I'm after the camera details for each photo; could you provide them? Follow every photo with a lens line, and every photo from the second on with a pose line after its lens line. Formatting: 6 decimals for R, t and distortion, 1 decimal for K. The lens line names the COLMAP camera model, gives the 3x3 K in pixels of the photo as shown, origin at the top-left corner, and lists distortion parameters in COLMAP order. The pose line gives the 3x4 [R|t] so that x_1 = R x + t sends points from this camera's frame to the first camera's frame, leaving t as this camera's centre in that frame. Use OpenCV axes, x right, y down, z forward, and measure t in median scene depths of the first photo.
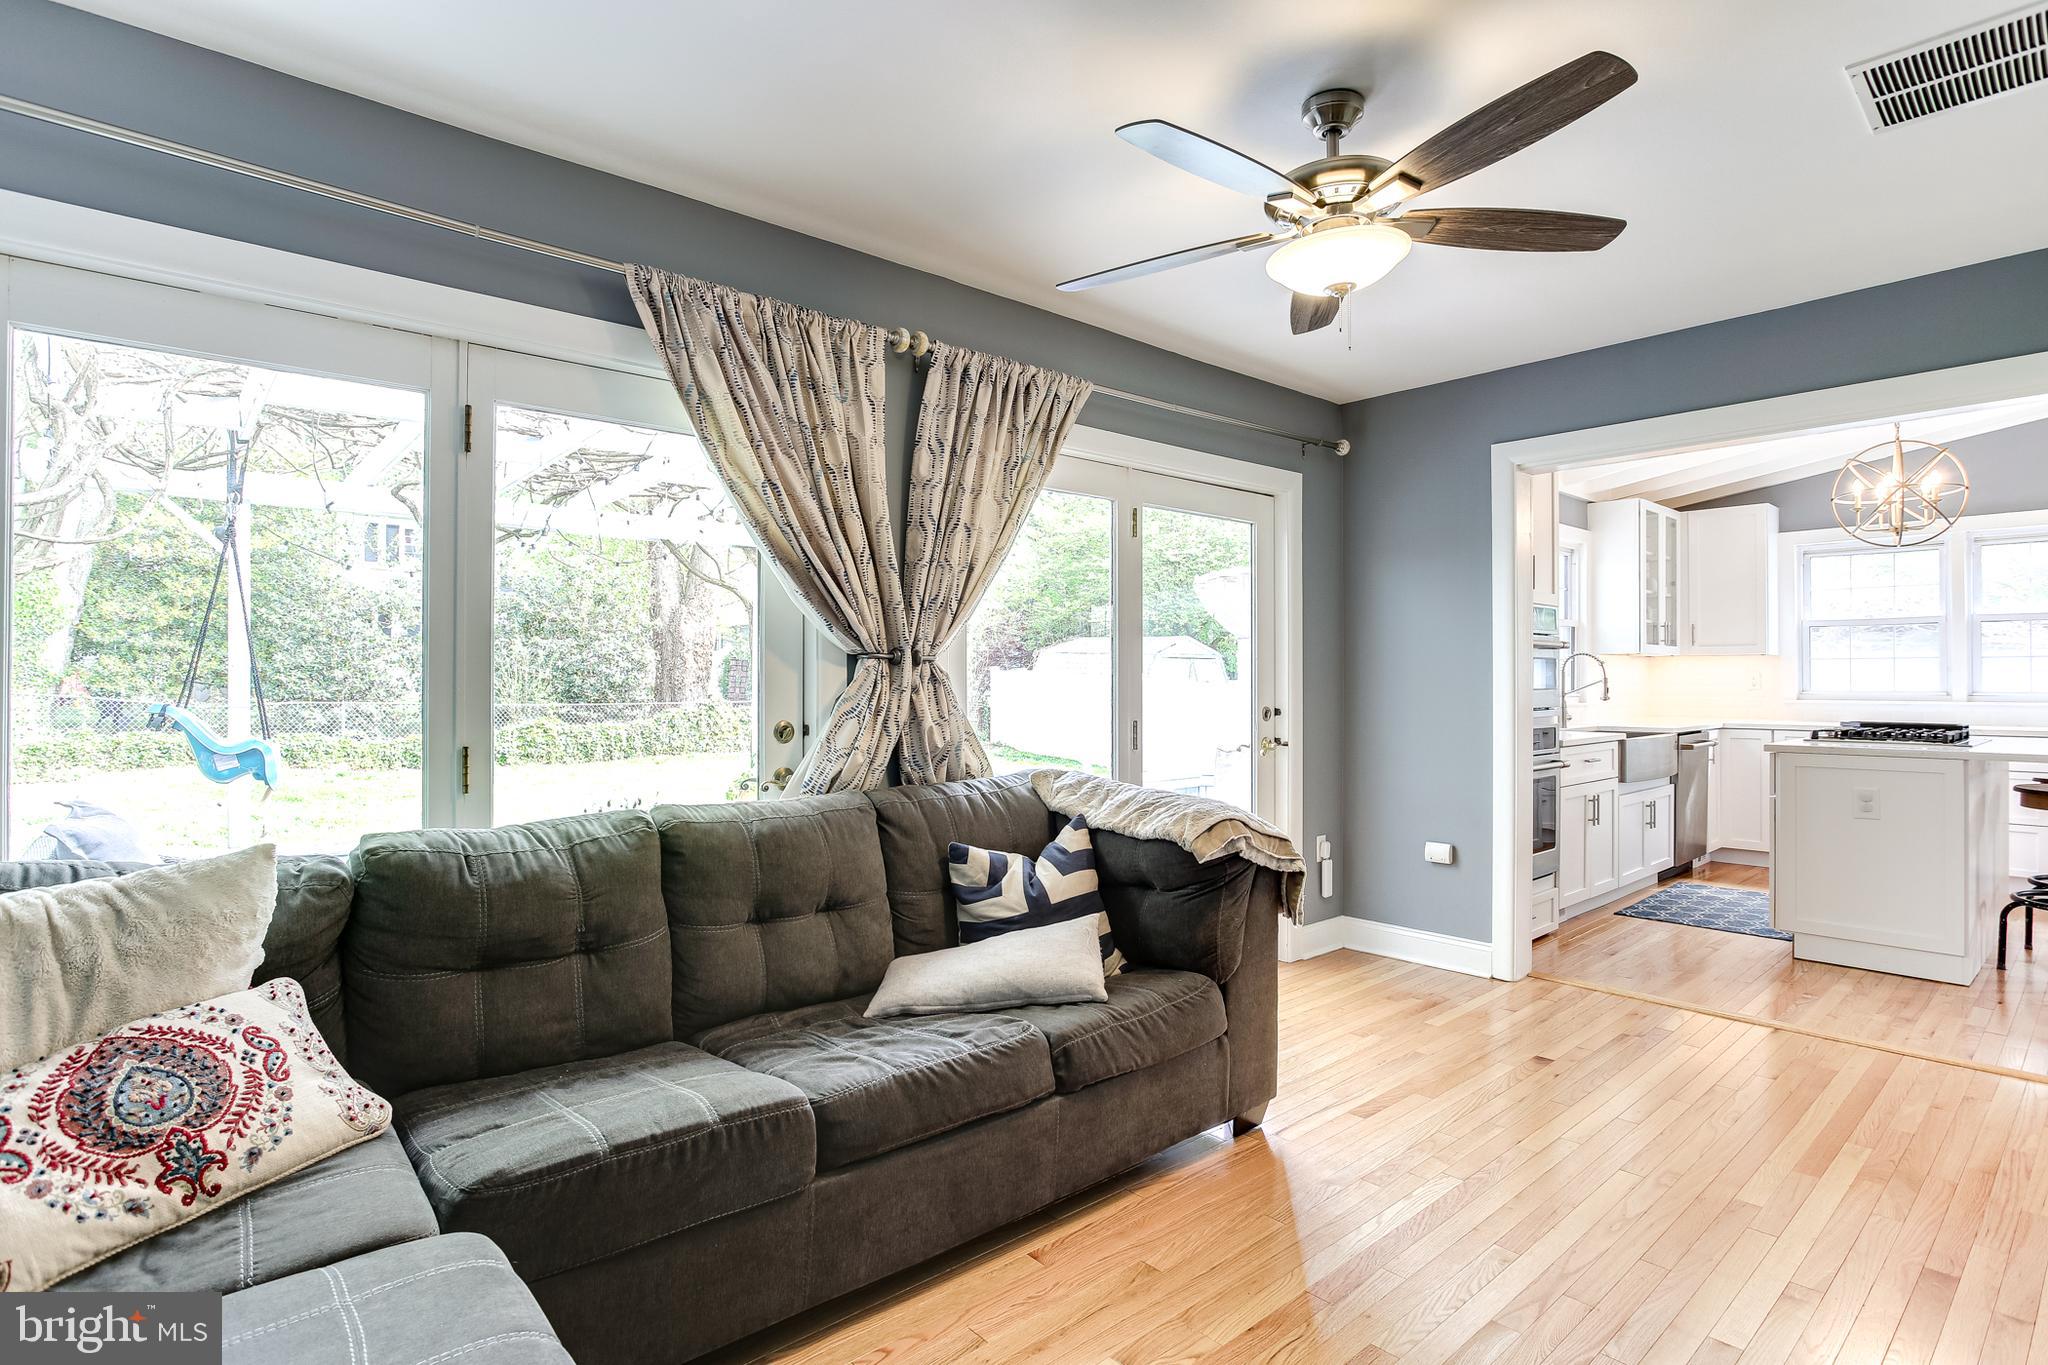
lens RADIAL K [[1012.7, 0, 1026.7], [0, 1012.7, 676.5], [0, 0, 1]] dist [-0.006561, -0.000125]
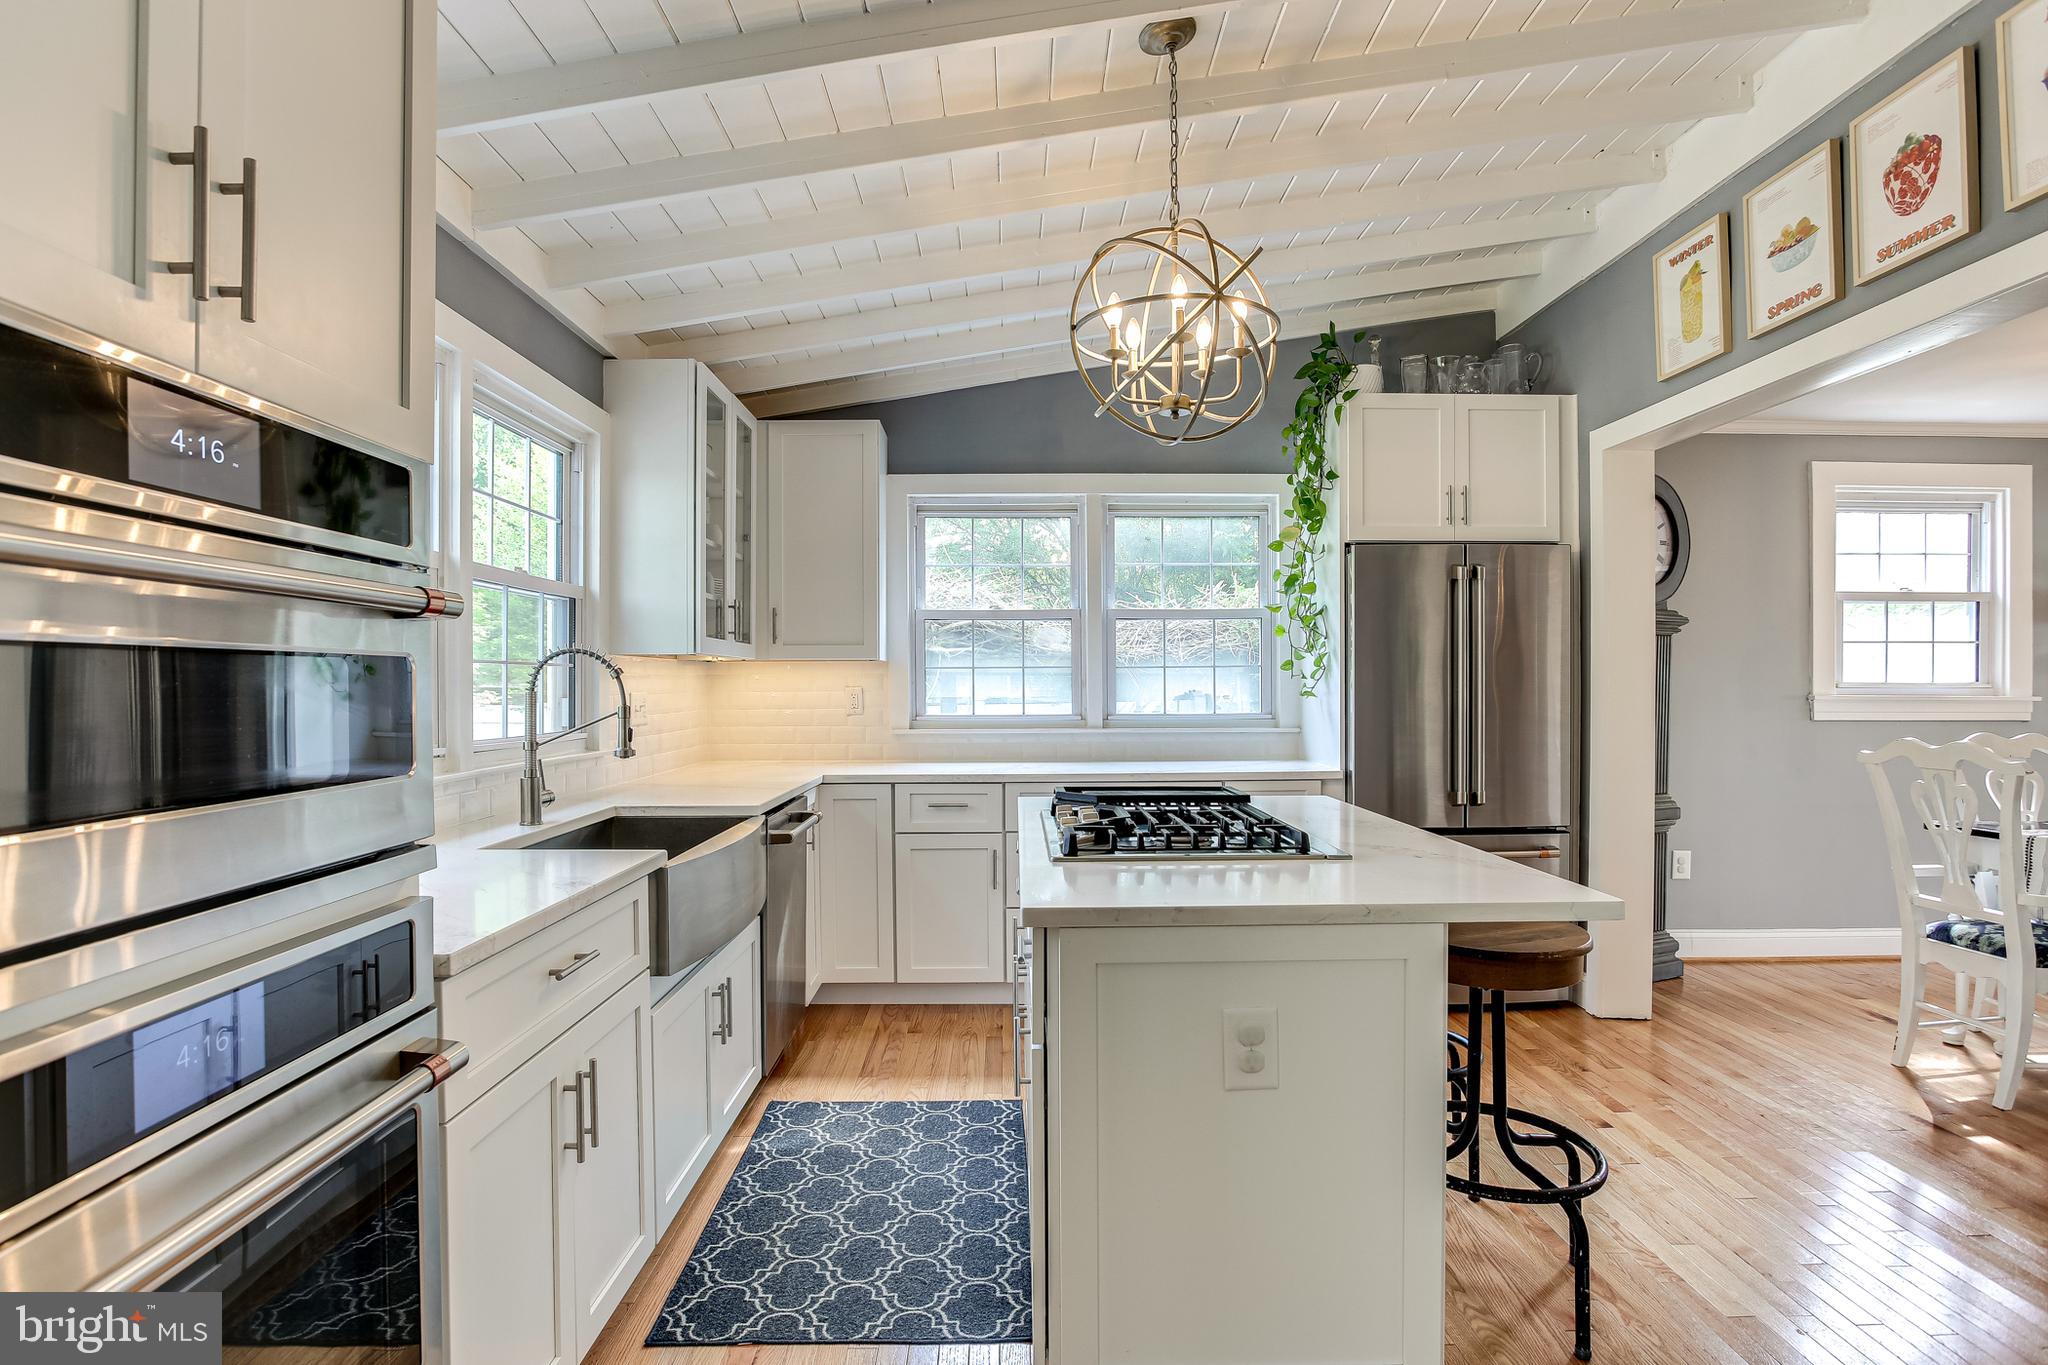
lens RADIAL K [[1025.8, 0, 1031.6], [0, 1025.8, 686.4], [0, 0, 1]] dist [-0.029536, 0.010511]
pose [[0.647598, -0.002436, 0.761978, 0.303256], [0.001083, 0.999997, 0.002276, -0.006231], [-0.761981, -0.000649, 0.647599, 0.504085]]
